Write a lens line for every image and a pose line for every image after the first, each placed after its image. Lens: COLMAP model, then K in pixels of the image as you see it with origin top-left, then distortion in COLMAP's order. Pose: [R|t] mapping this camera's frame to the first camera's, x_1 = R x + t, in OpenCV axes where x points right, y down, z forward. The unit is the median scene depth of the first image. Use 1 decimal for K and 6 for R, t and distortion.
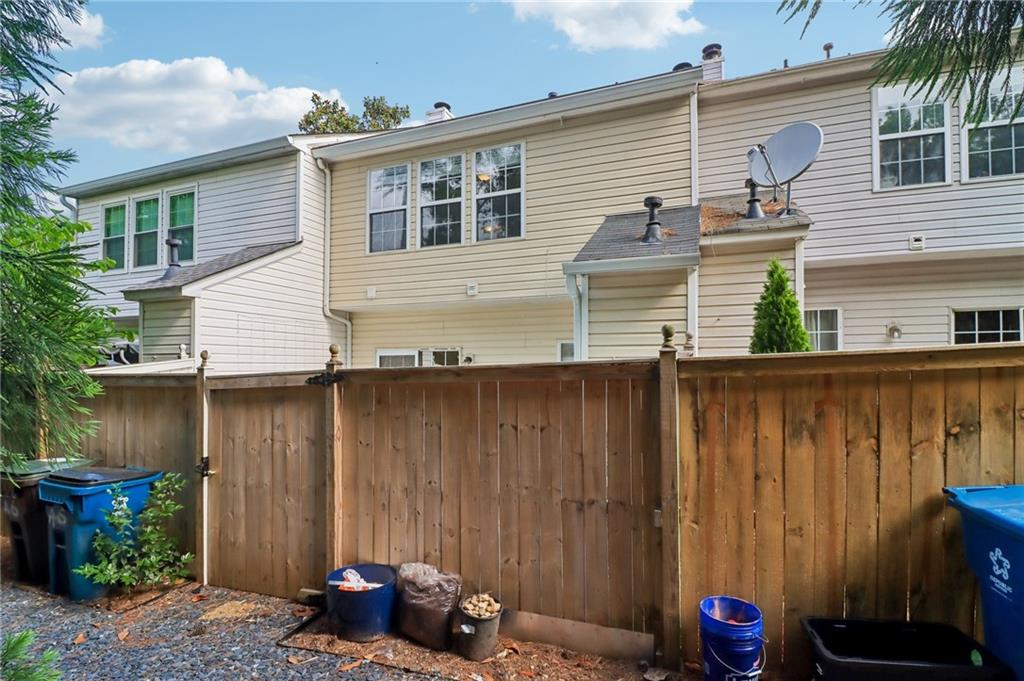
lens RADIAL K [[475.9, 0, 515.9], [0, 475.9, 340.9], [0, 0, 1]] dist [-0.003324, -0.009751]
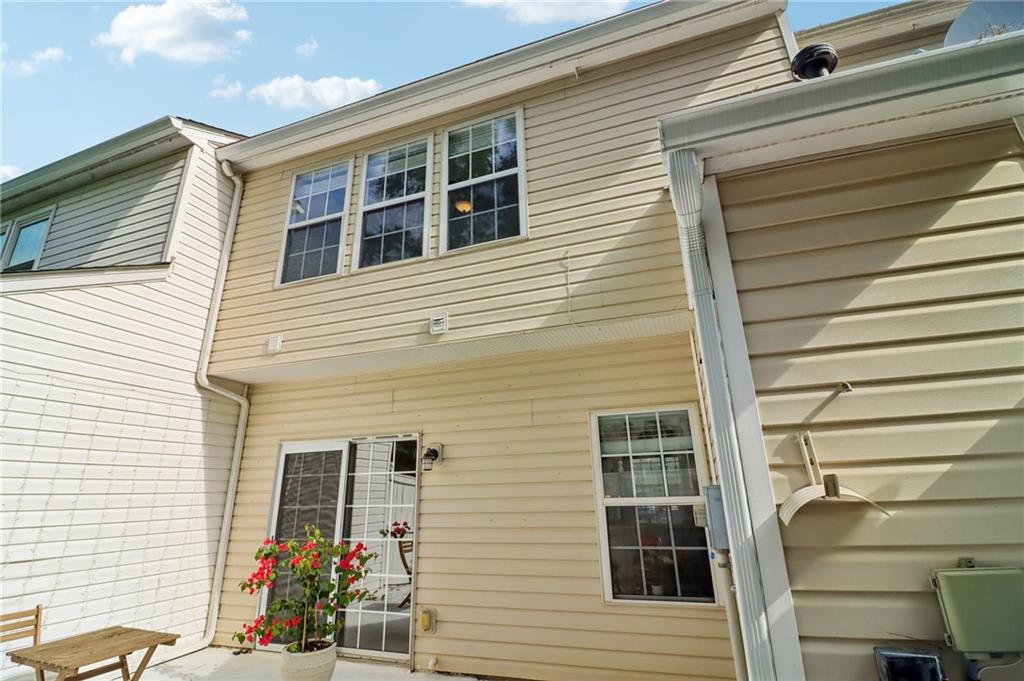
lens RADIAL K [[475.9, 0, 517.2], [0, 475.9, 323.6], [0, 0, 1]] dist [-0.003324, -0.009751]
pose [[0.999350, -0.015285, 0.032645, -0.013155], [0.023544, 0.962557, -0.270054, 0.045004], [-0.027294, 0.270648, 0.962292, 0.399910]]
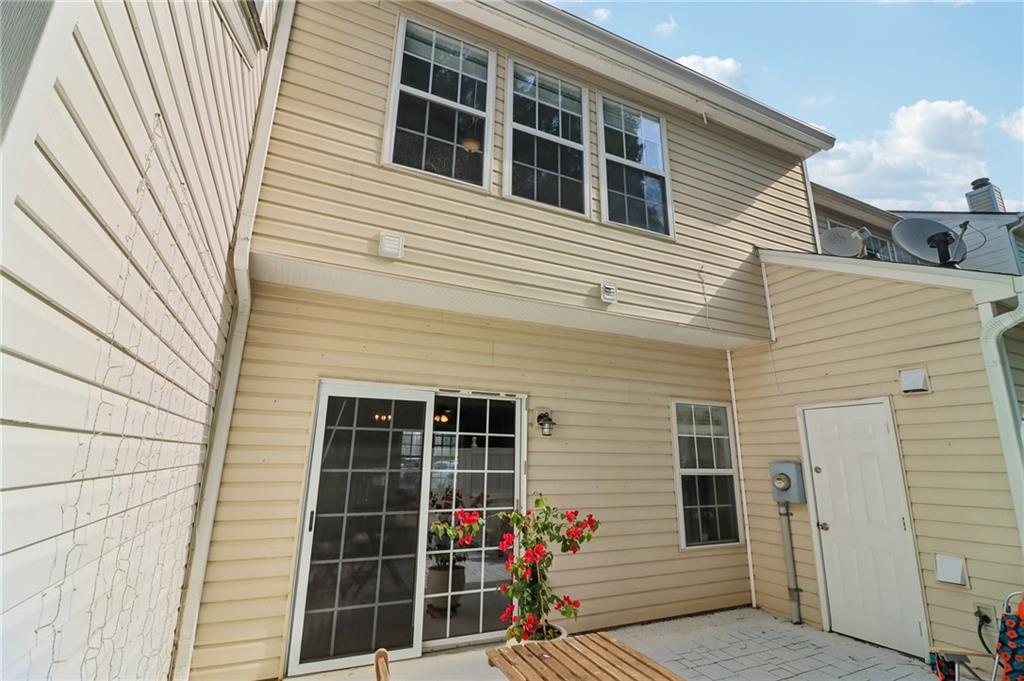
lens RADIAL K [[475.9, 0, 517.8], [0, 475.9, 325.7], [0, 0, 1]] dist [-0.003324, -0.009751]
pose [[0.687945, 0.205298, 0.696121, -0.511764], [-0.059042, 0.971810, -0.228254, 0.061182], [-0.723358, 0.115926, 0.680672, 0.632744]]
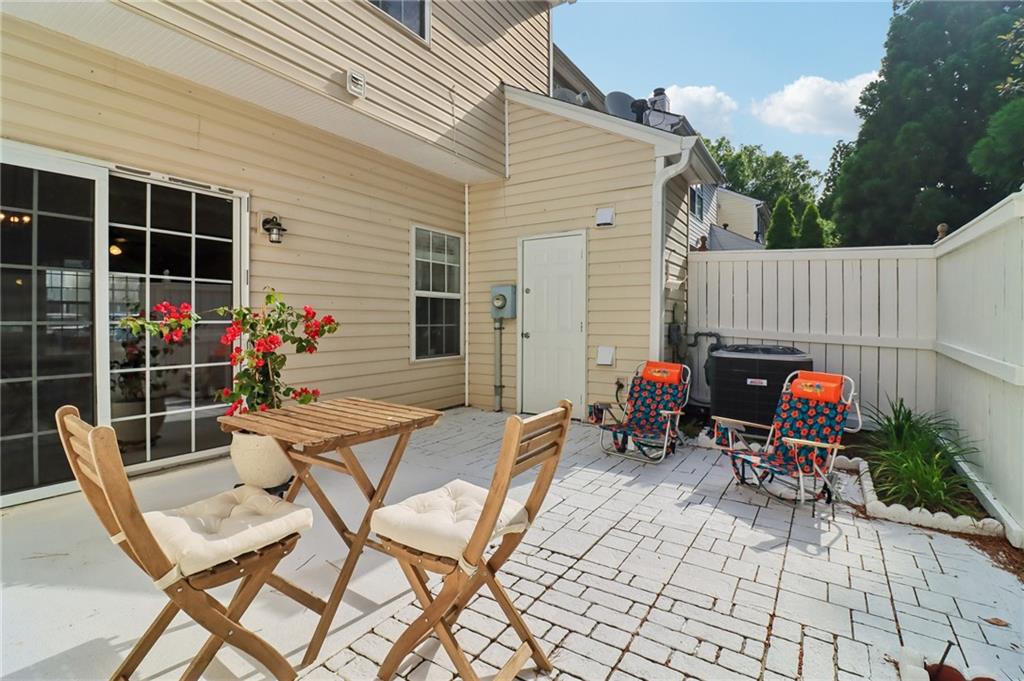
lens RADIAL K [[475.9, 0, 515.4], [0, 475.9, 322.0], [0, 0, 1]] dist [-0.003324, -0.009751]
pose [[0.200642, 0.000242, 0.979665, -0.502100], [-0.057749, 0.998264, 0.011580, 0.114850], [-0.977961, -0.058898, 0.200308, 0.657649]]
